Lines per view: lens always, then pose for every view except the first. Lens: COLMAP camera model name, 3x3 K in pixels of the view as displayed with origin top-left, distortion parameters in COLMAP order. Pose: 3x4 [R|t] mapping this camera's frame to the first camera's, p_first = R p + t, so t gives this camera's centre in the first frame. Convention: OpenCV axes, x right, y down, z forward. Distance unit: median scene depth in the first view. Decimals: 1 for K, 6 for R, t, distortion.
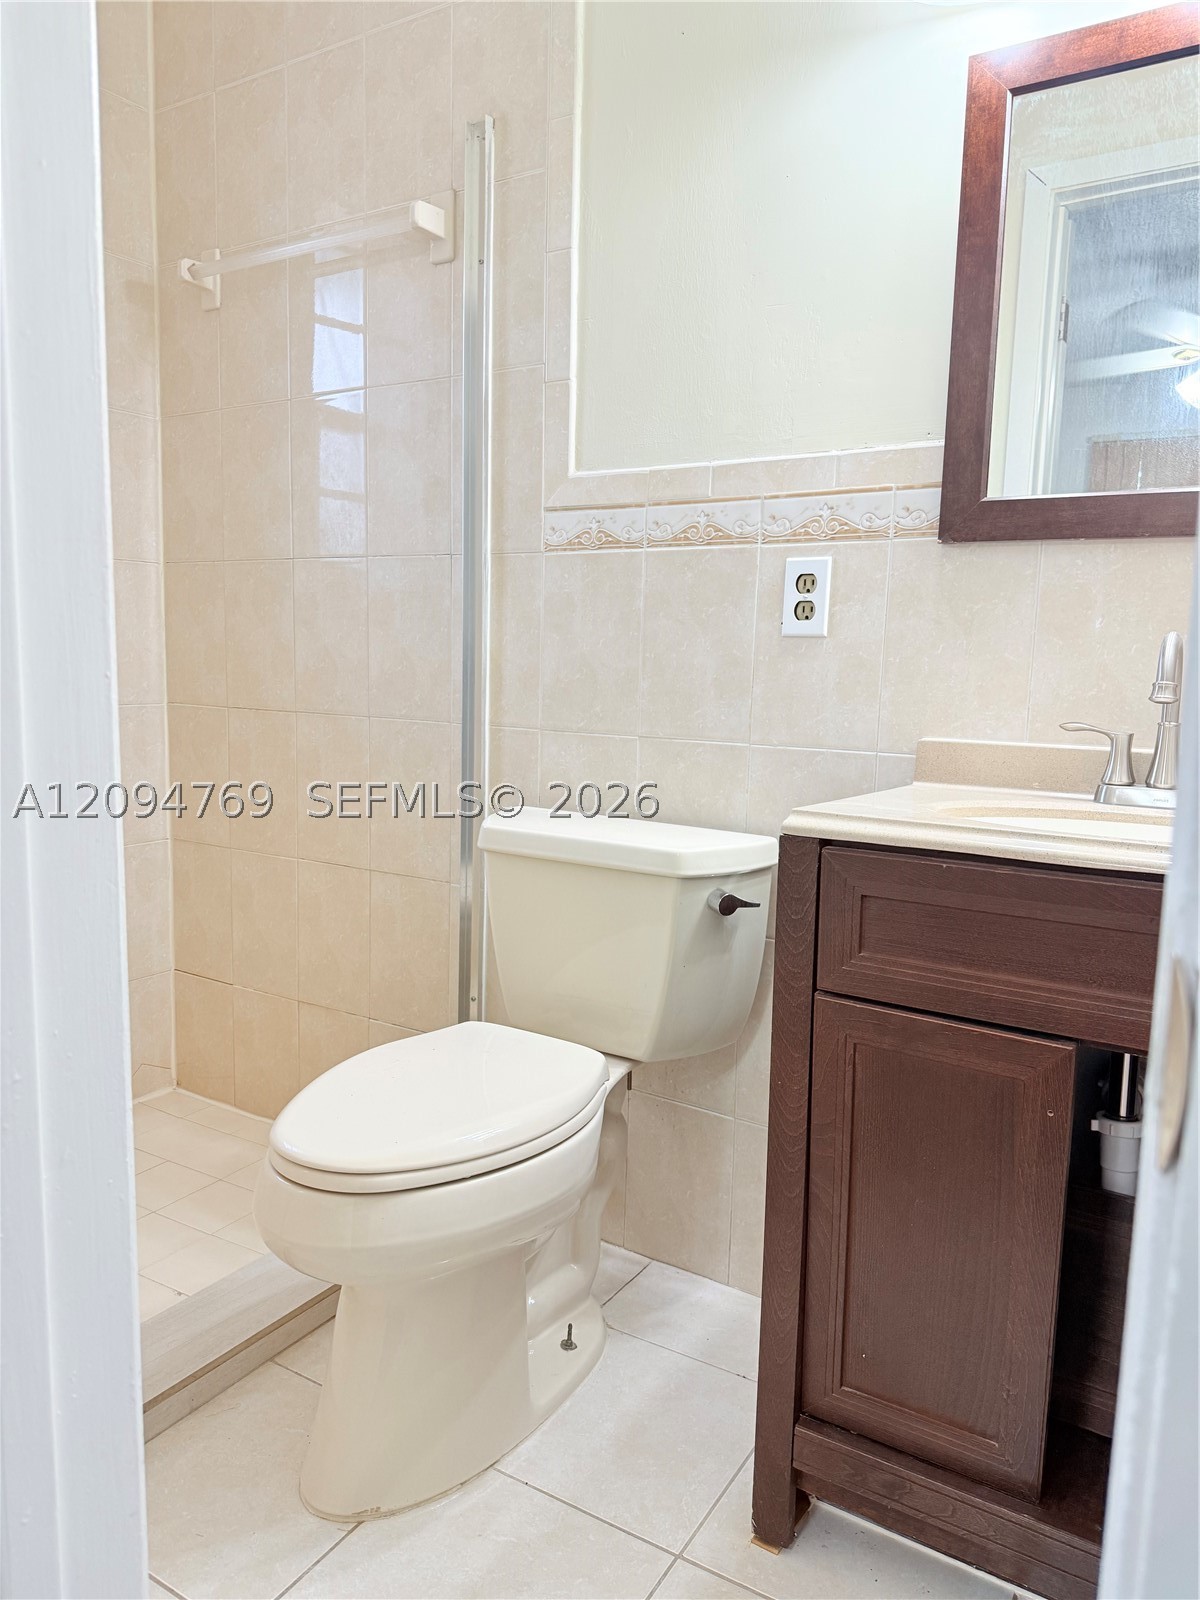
lens RADIAL K [[1127.0, 0, 584.4], [0, 1127.0, 805.4], [0, 0, 1]] dist [0.076660, -0.112648]
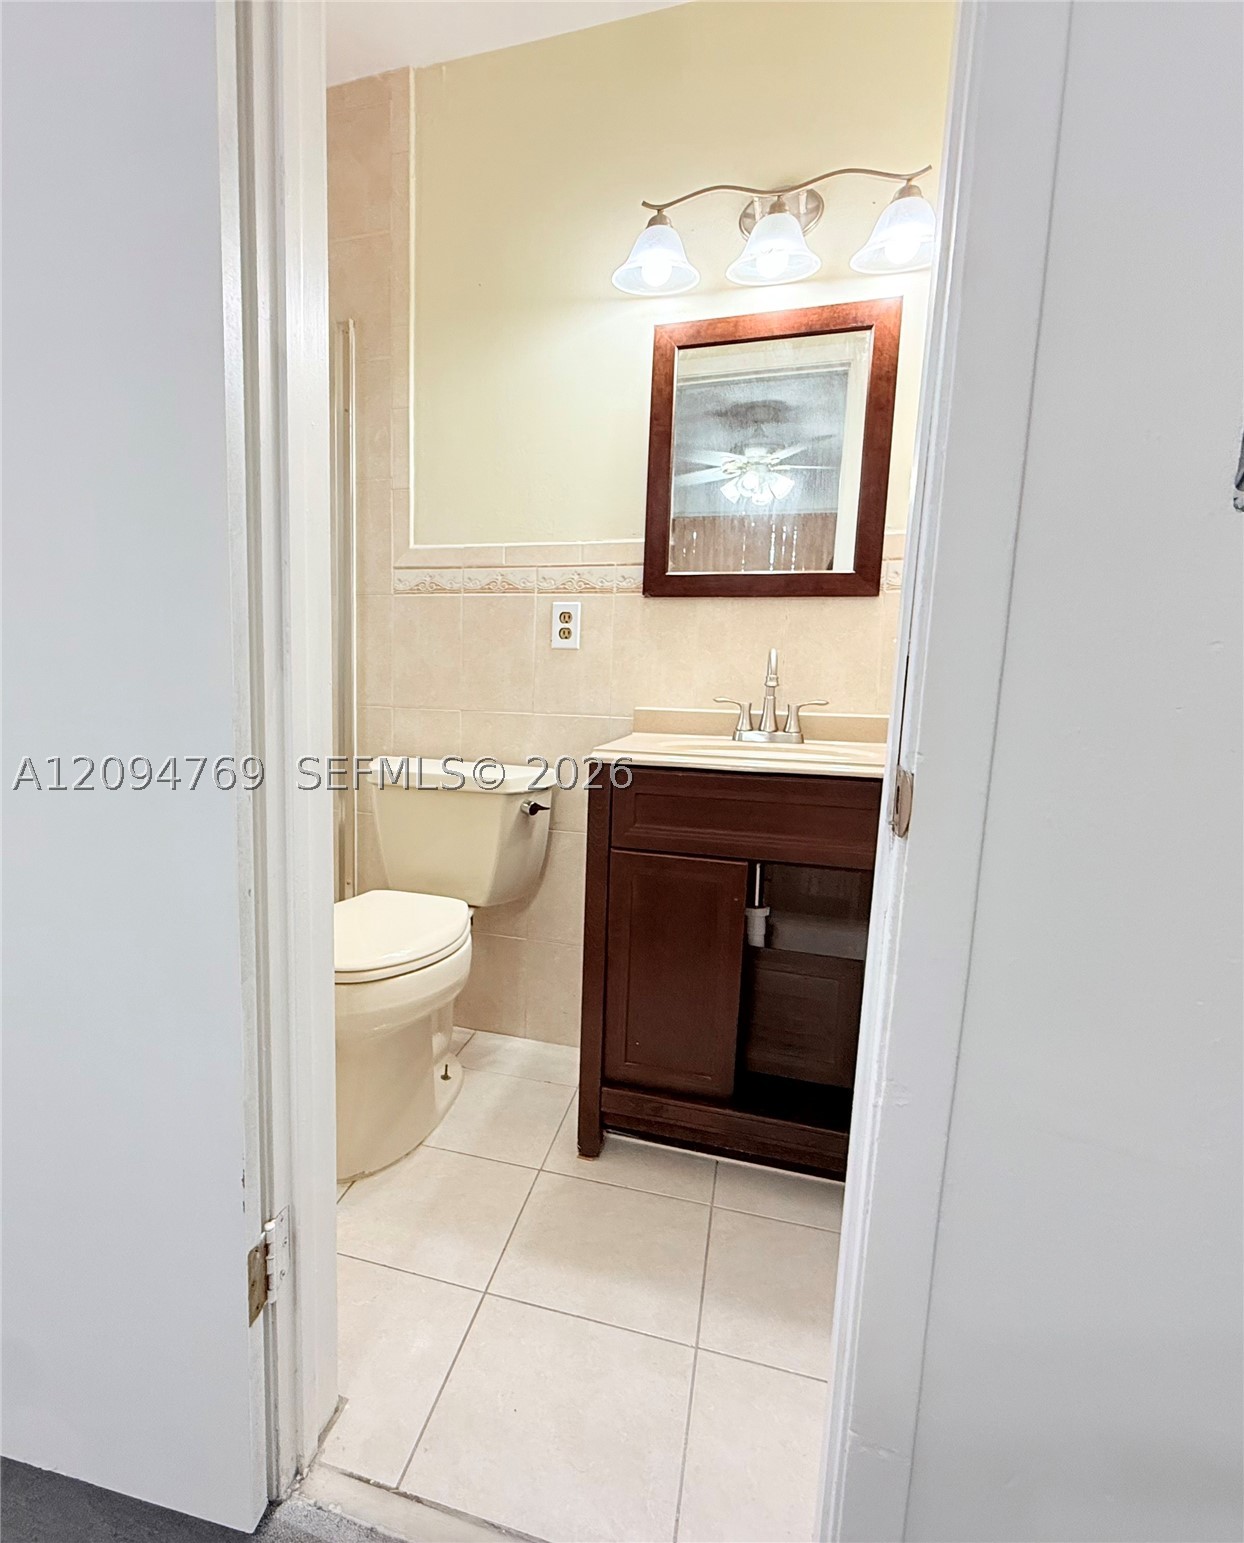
lens RADIAL K [[818.1, 0, 496.7], [0, 818.1, 770.0], [0, 0, 1]] dist [-0.005046, -0.000125]
pose [[0.972513, -0.037475, 0.229812, -0.197453], [0.034681, 0.999267, 0.016187, 0.008505], [-0.230250, -0.007772, 0.973100, -0.172113]]
